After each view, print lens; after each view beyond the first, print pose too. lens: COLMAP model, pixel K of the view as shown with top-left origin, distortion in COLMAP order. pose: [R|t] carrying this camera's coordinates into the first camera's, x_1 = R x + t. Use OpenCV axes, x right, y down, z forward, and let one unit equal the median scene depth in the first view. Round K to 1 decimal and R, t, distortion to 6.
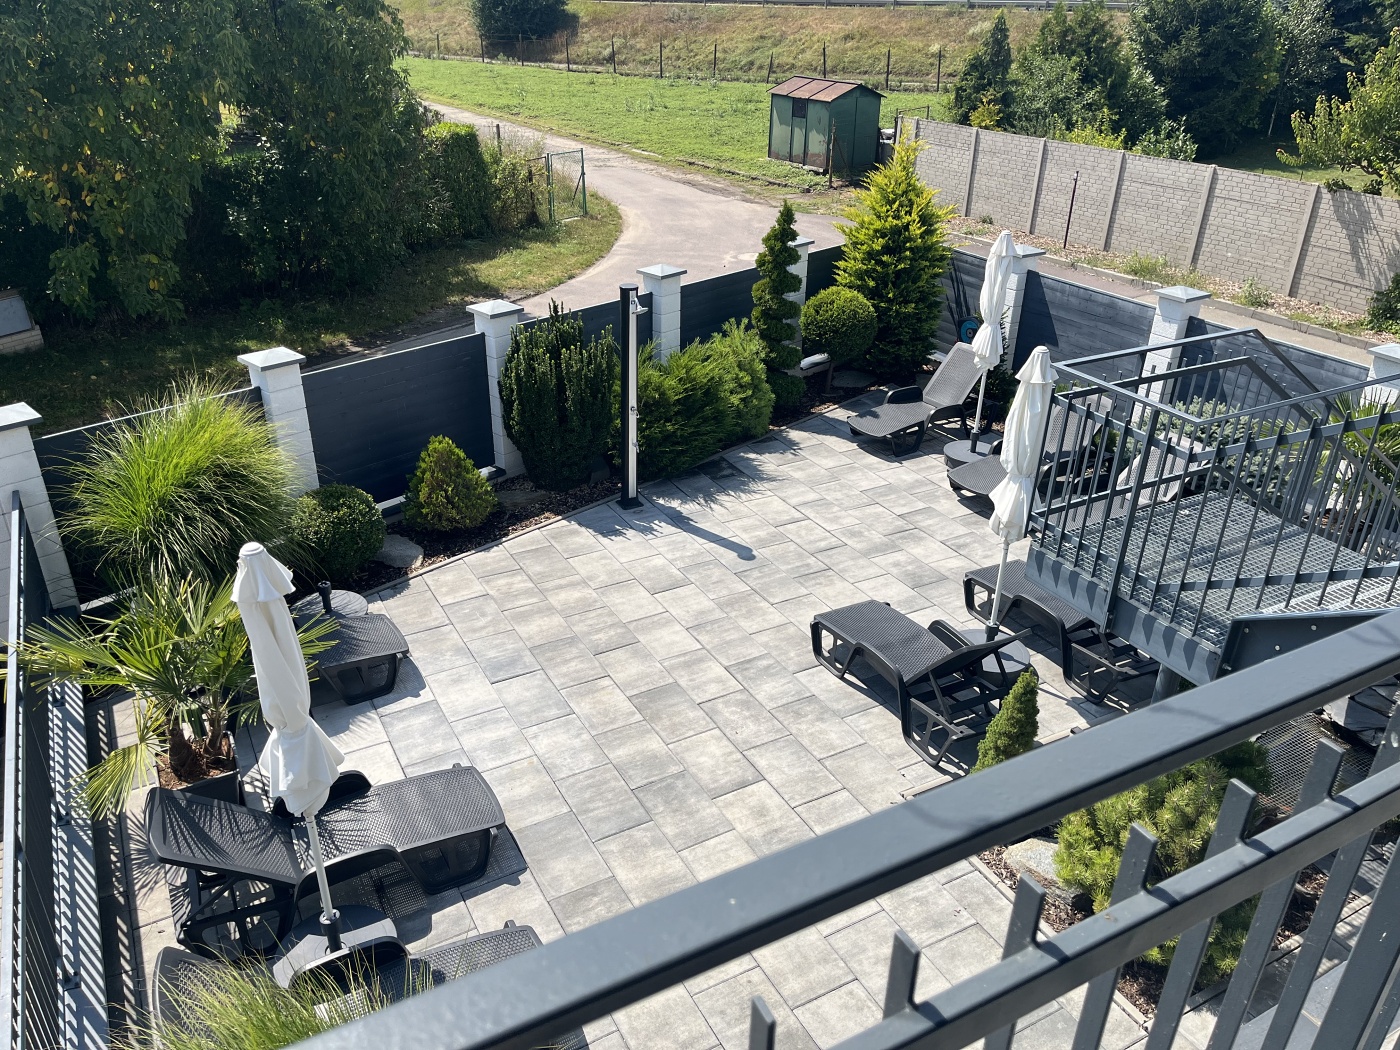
lens RADIAL K [[1070.0, 0, 673.9], [0, 1070.0, 524.4], [0, 0, 1]] dist [0.066744, -0.077838]
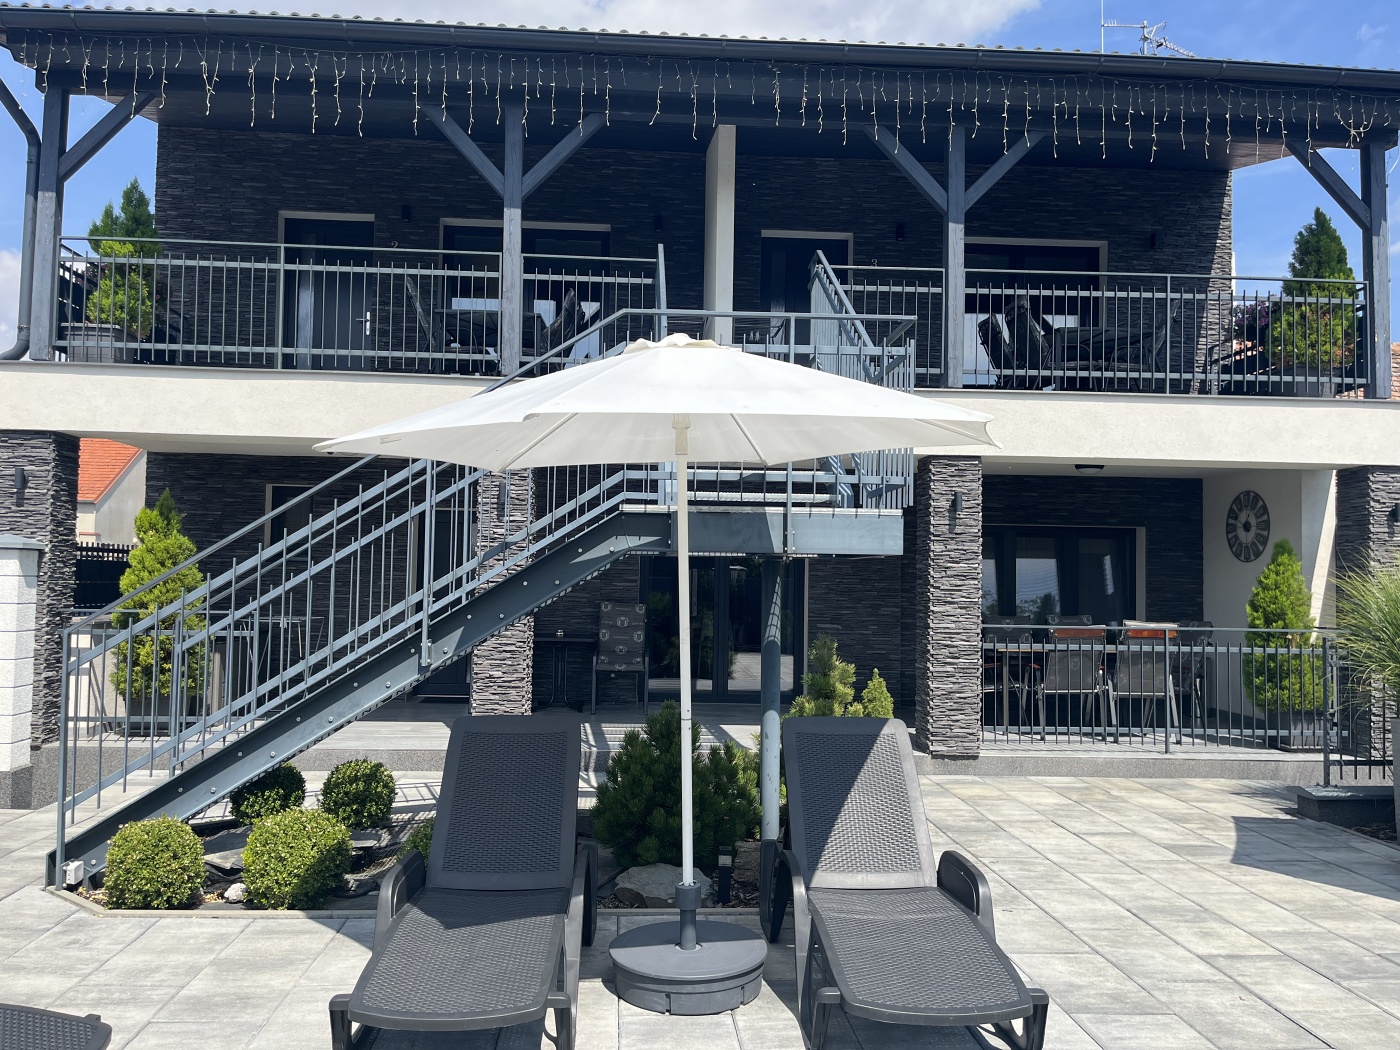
lens RADIAL K [[1070.0, 0, 697.6], [0, 1070.0, 525.4], [0, 0, 1]] dist [0.066744, -0.077838]
pose [[-0.917537, -0.006736, 0.397593, 0.065107], [0.160383, 0.908656, 0.385515, -0.194840], [-0.363872, 0.417491, -0.832645, 0.988498]]
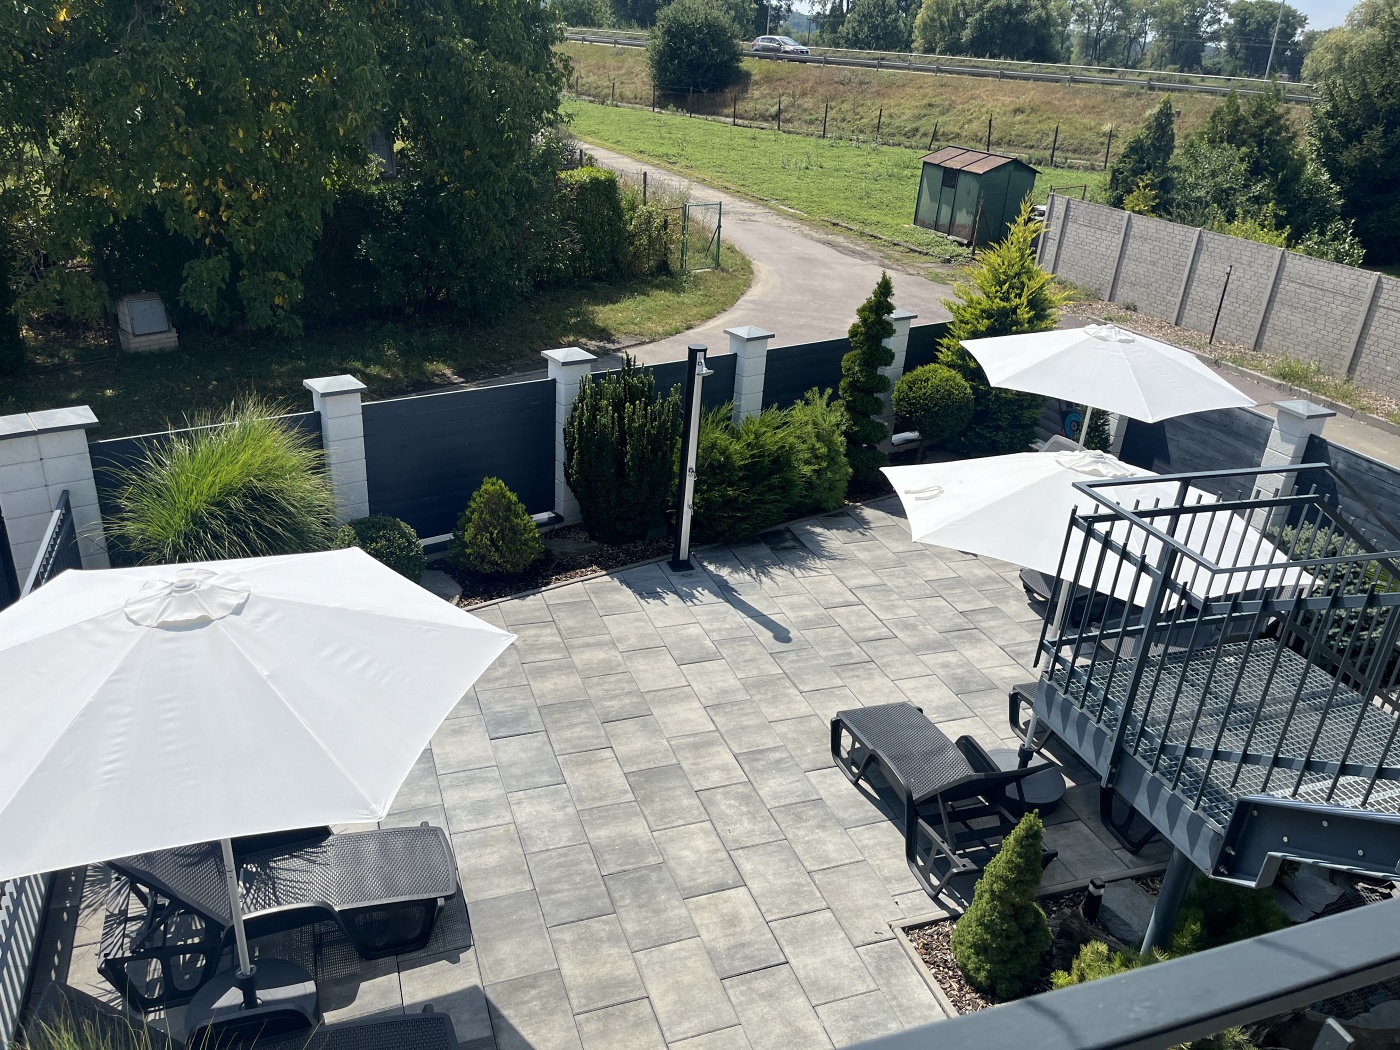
lens RADIAL K [[1070.0, 0, 685.8], [0, 1070.0, 523.0], [0, 0, 1]] dist [0.066744, -0.077838]
pose [[0.987330, 0.111189, -0.113207, 0.066529], [-0.116139, 0.992502, -0.038095, -0.020999], [0.108122, 0.050760, 0.992841, 0.032141]]
